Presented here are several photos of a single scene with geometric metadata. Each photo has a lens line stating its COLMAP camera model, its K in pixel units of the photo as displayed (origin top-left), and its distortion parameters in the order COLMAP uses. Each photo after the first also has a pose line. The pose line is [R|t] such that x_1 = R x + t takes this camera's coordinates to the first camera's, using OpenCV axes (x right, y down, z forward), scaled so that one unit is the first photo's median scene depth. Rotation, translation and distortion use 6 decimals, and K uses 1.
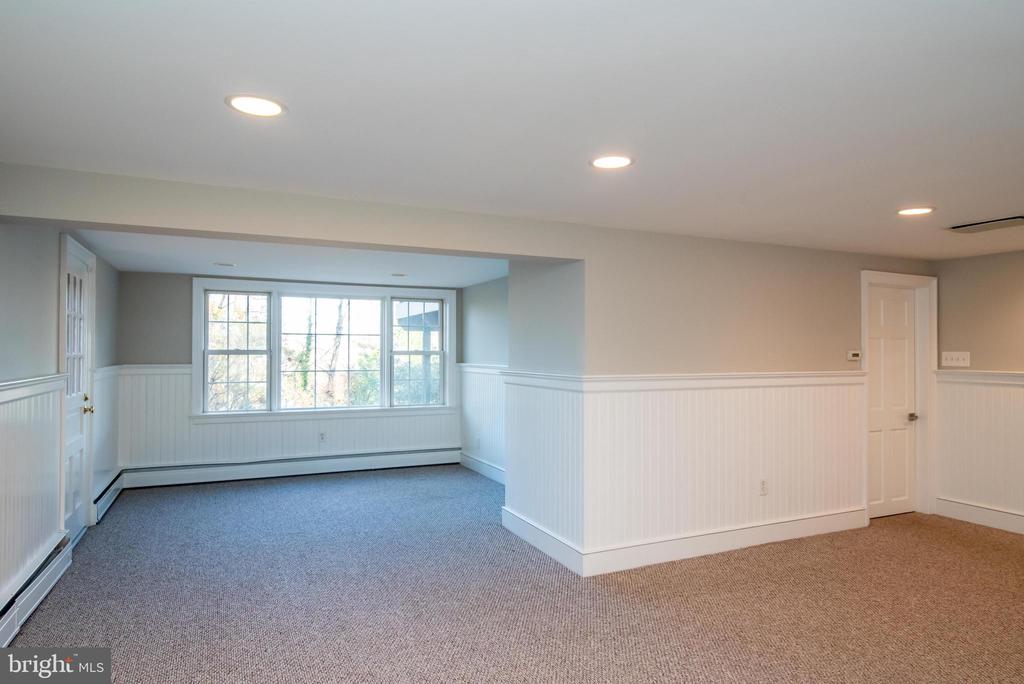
lens RADIAL K [[626.2, 0, 512.0], [0, 626.2, 342.0], [0, 0, 1]] dist [0.001196, 0.001649]
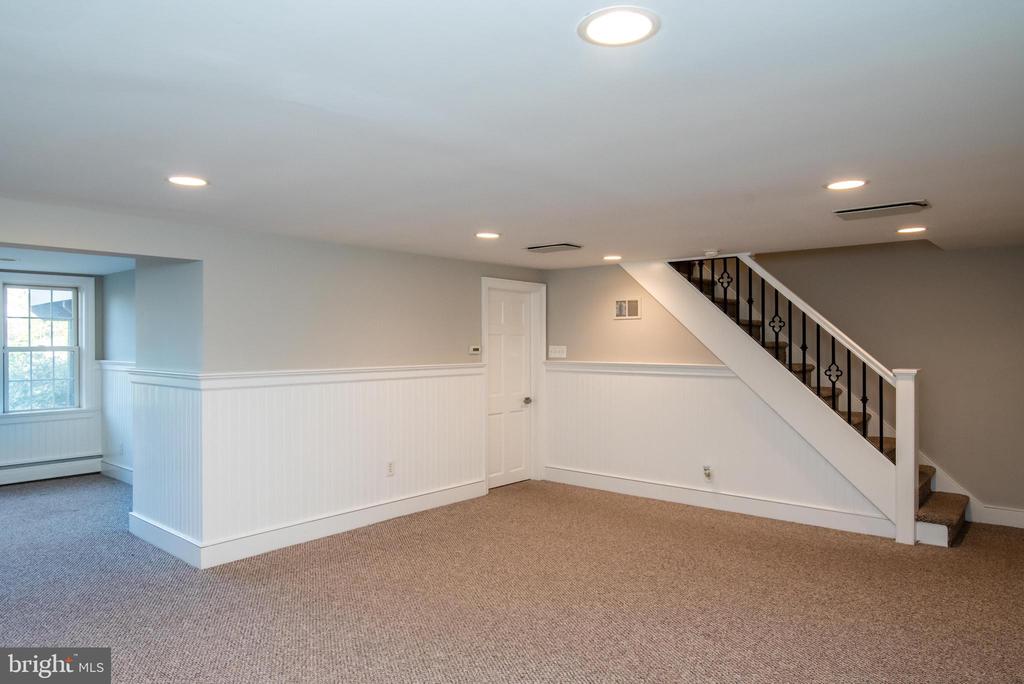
lens RADIAL K [[664.1, 0, 512.0], [0, 664.1, 342.0], [0, 0, 1]] dist [-0.000872, 0.000955]
pose [[0.913023, -0.004608, 0.407881, 0.104497], [-0.002275, 0.999863, 0.016387, -0.013414], [-0.407901, -0.015889, 0.912888, -0.151983]]
